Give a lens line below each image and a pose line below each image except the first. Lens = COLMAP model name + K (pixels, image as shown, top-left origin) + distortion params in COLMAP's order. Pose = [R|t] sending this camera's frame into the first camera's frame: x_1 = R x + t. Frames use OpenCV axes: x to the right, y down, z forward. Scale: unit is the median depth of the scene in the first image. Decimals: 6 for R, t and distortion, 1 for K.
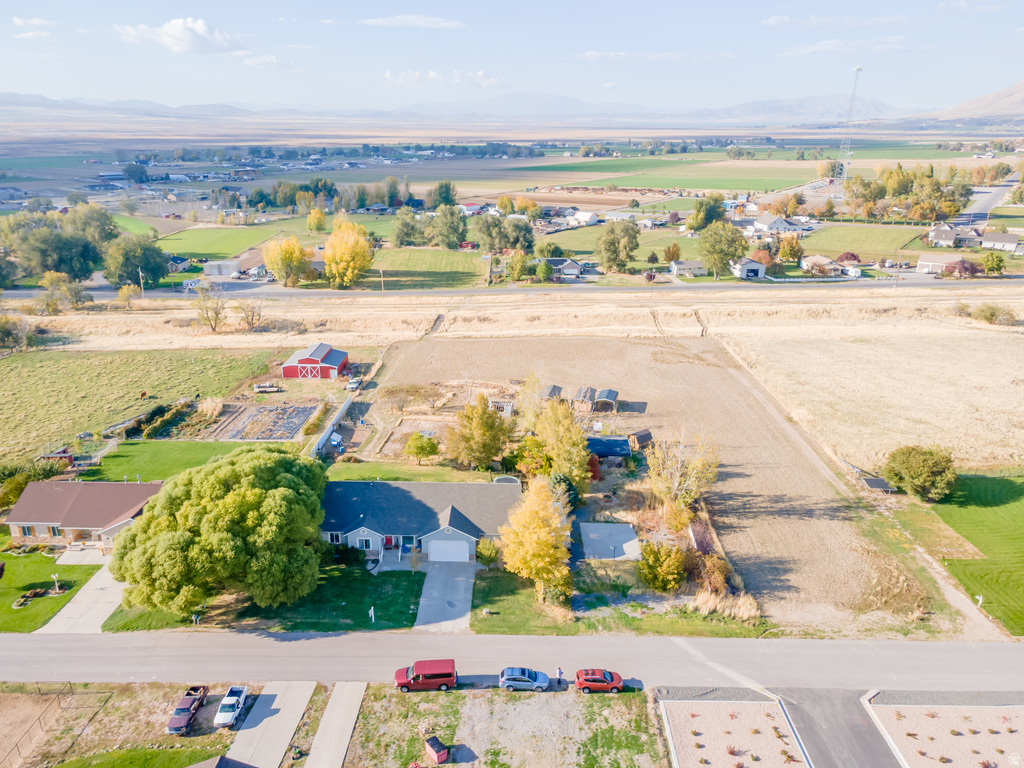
lens RADIAL K [[747.1, 0, 502.1], [0, 747.1, 382.6], [0, 0, 1]] dist [0.034169, 0.013483]
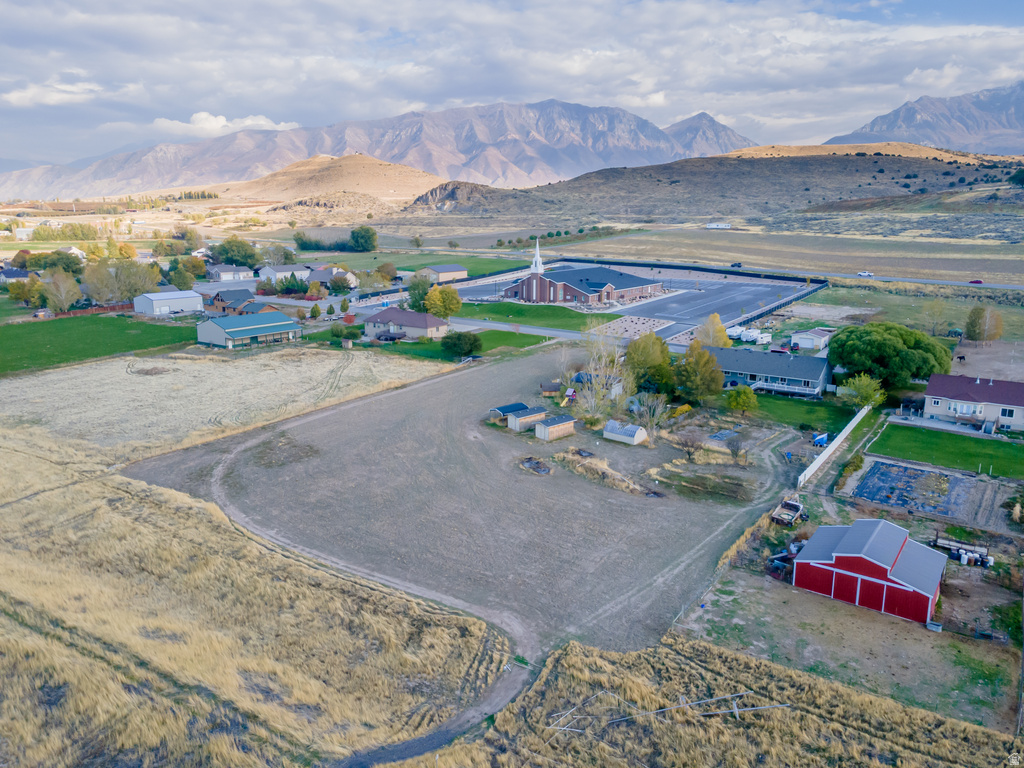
lens RADIAL K [[747.1, 0, 503.9], [0, 747.1, 377.5], [0, 0, 1]] dist [0.034169, 0.013483]
pose [[-0.827927, -0.122962, 0.547190, -0.348671], [0.181076, 0.864809, 0.468313, -0.441899], [-0.530799, 0.486813, -0.693733, 1.595207]]
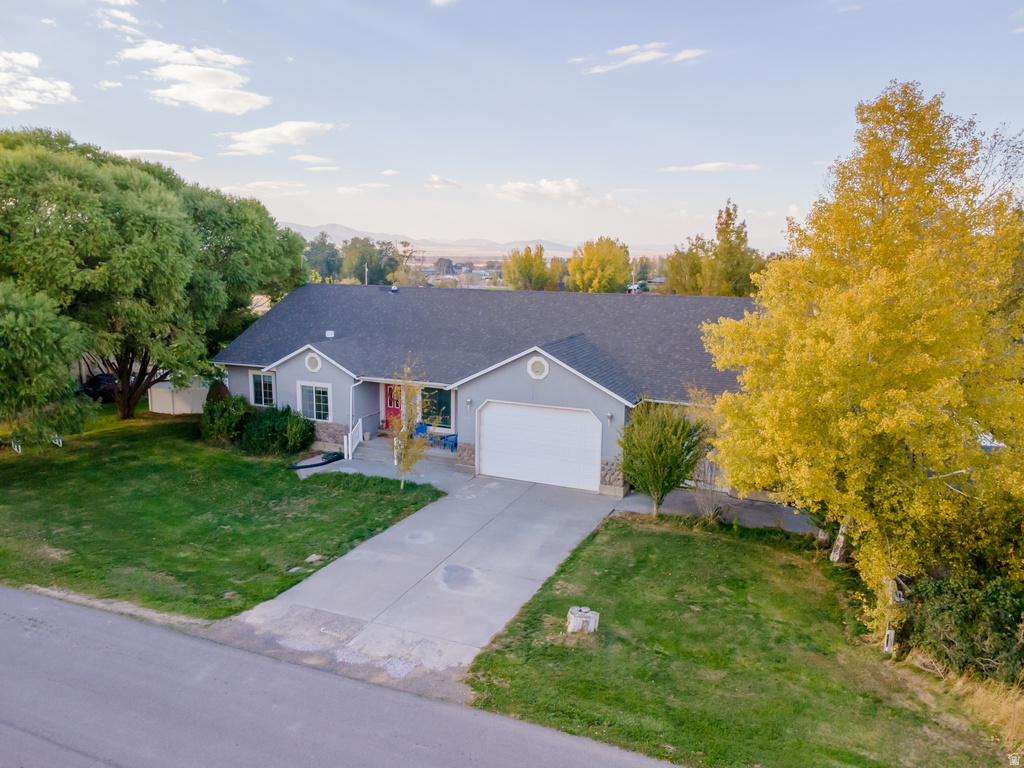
lens RADIAL K [[747.1, 0, 505.0], [0, 747.1, 383.4], [0, 0, 1]] dist [0.034169, 0.013483]
pose [[0.927058, 0.071004, -0.368132, 0.016252], [-0.131035, 0.981342, -0.140702, 0.150485], [0.351273, 0.178677, 0.919066, 0.437022]]
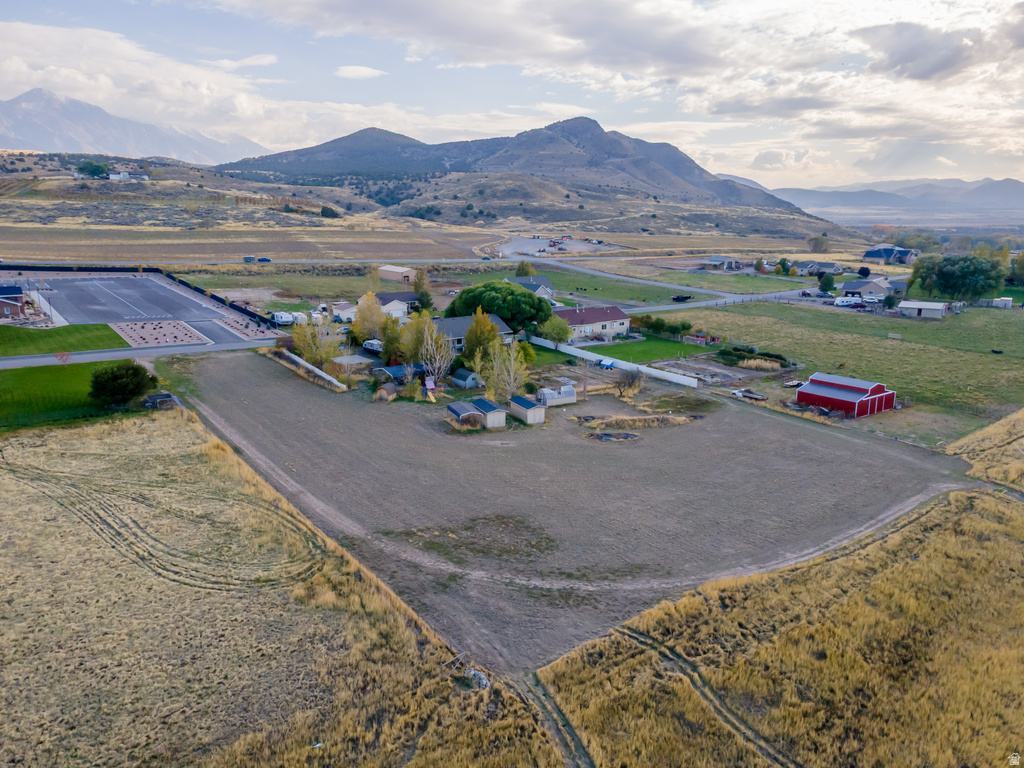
lens RADIAL K [[747.1, 0, 502.9], [0, 747.1, 379.0], [0, 0, 1]] dist [0.034169, 0.013483]
pose [[-0.789389, 0.129646, -0.600047, 0.567479], [-0.206294, 0.864584, 0.458190, -0.372424], [0.578193, 0.485476, -0.655748, 1.493925]]
